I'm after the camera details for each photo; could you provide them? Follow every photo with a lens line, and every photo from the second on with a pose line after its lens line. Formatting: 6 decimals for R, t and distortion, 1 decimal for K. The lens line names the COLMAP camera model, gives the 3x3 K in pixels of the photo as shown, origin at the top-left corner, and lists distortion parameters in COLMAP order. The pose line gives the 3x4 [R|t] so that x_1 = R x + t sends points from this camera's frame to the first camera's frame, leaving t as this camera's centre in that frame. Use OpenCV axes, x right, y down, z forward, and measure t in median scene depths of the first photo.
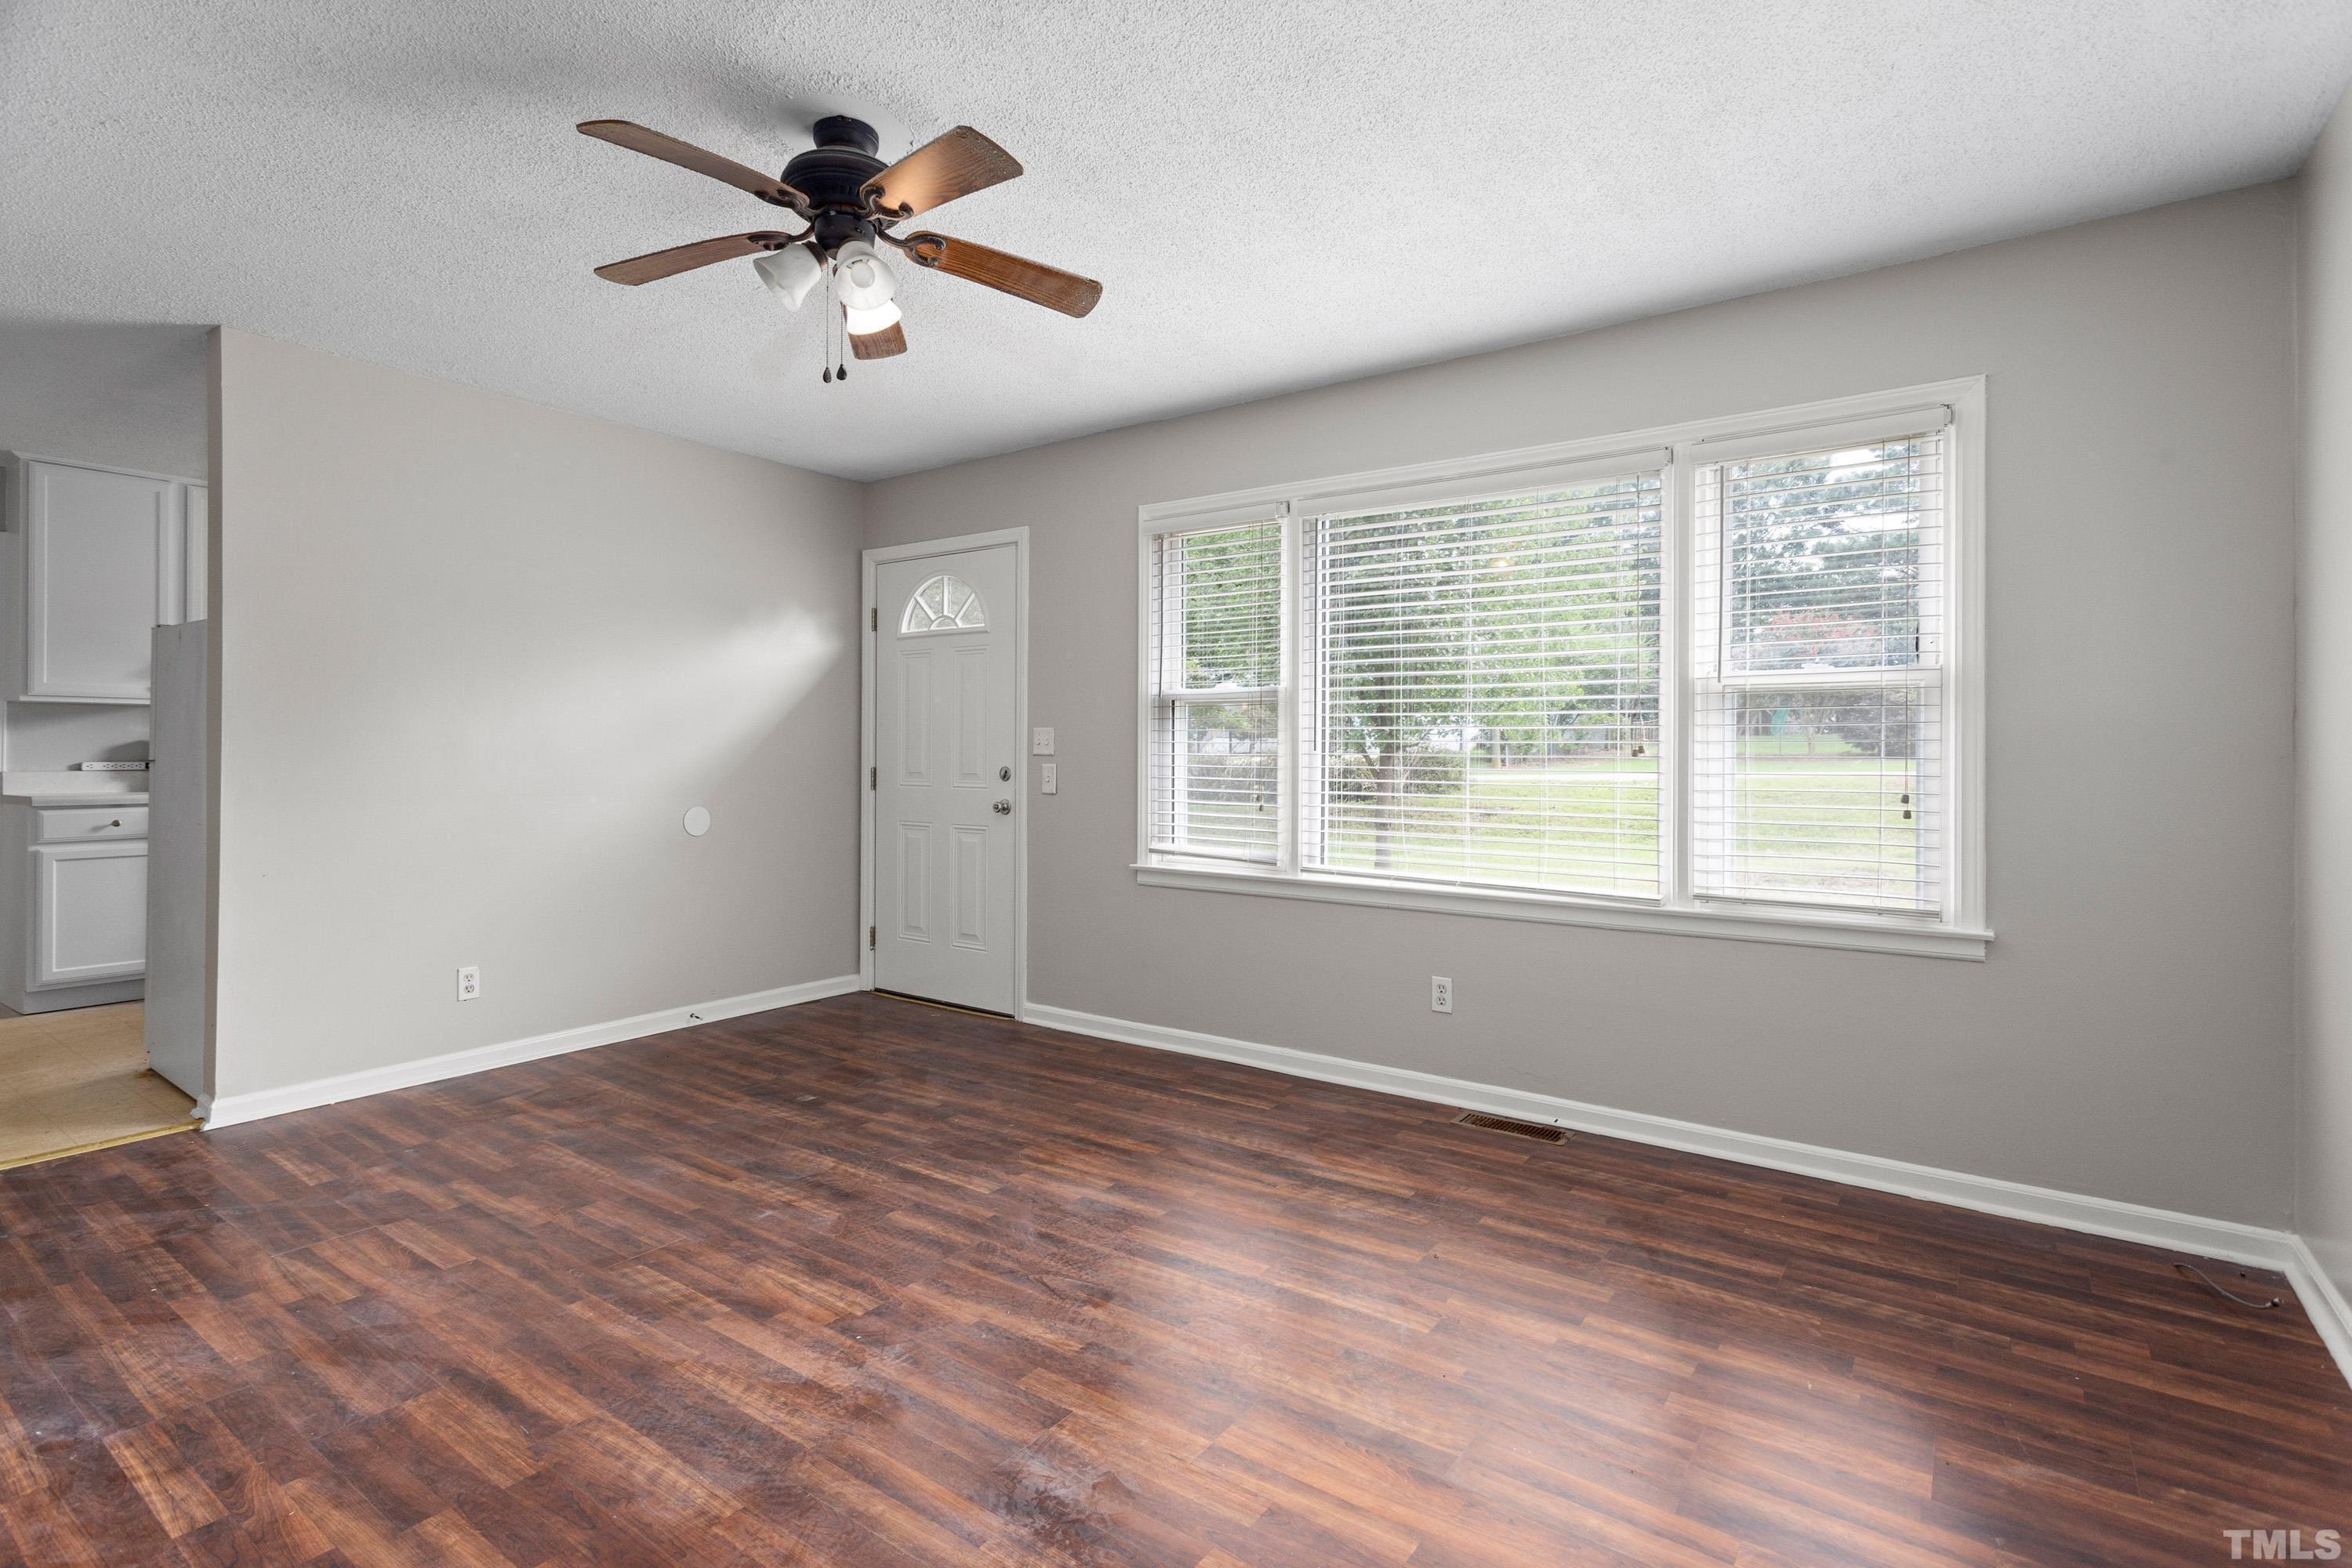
lens RADIAL K [[1100.4, 0, 1168.1], [0, 1100.4, 754.8], [0, 0, 1]] dist [0.004035, 0.000969]
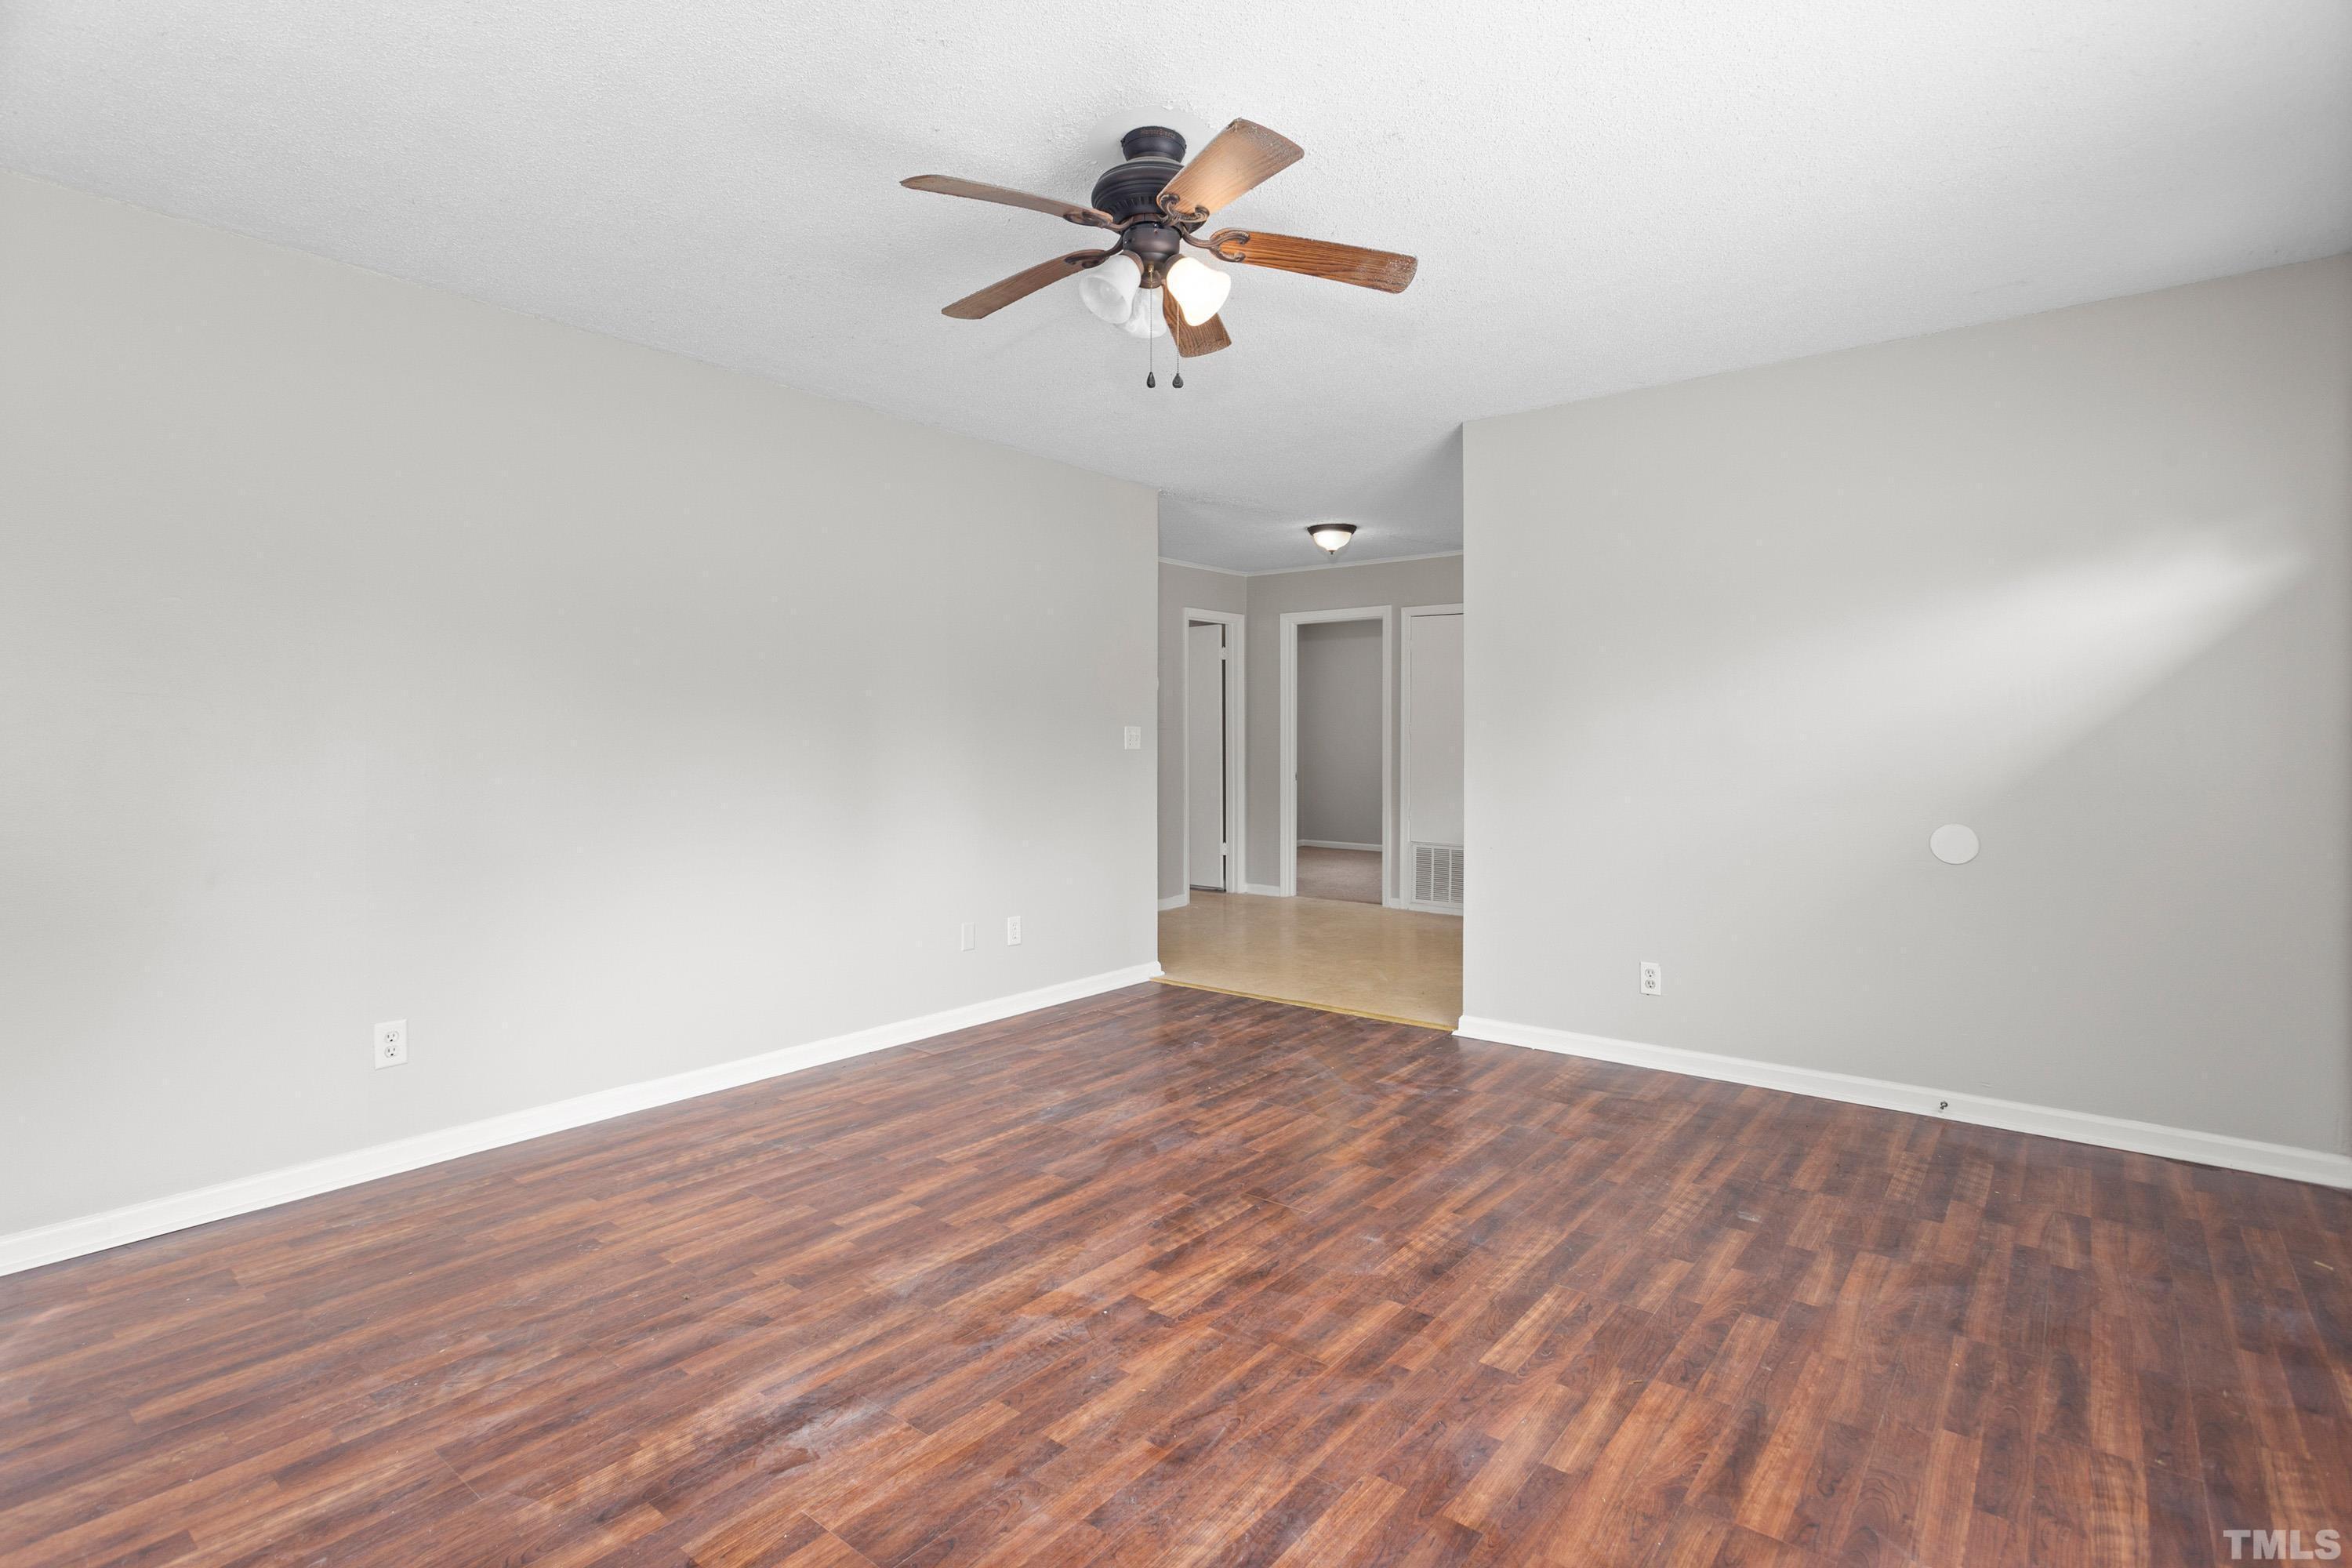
lens RADIAL K [[1139.5, 0, 1176.0], [0, 1139.5, 784.0], [0, 0, 1]] dist [0.011184, 0.000781]
pose [[-0.050211, 0.030215, -0.998281, 0.653746], [0.001193, 0.999543, 0.030193, -0.008576], [0.998738, 0.000325, -0.050224, 0.924676]]
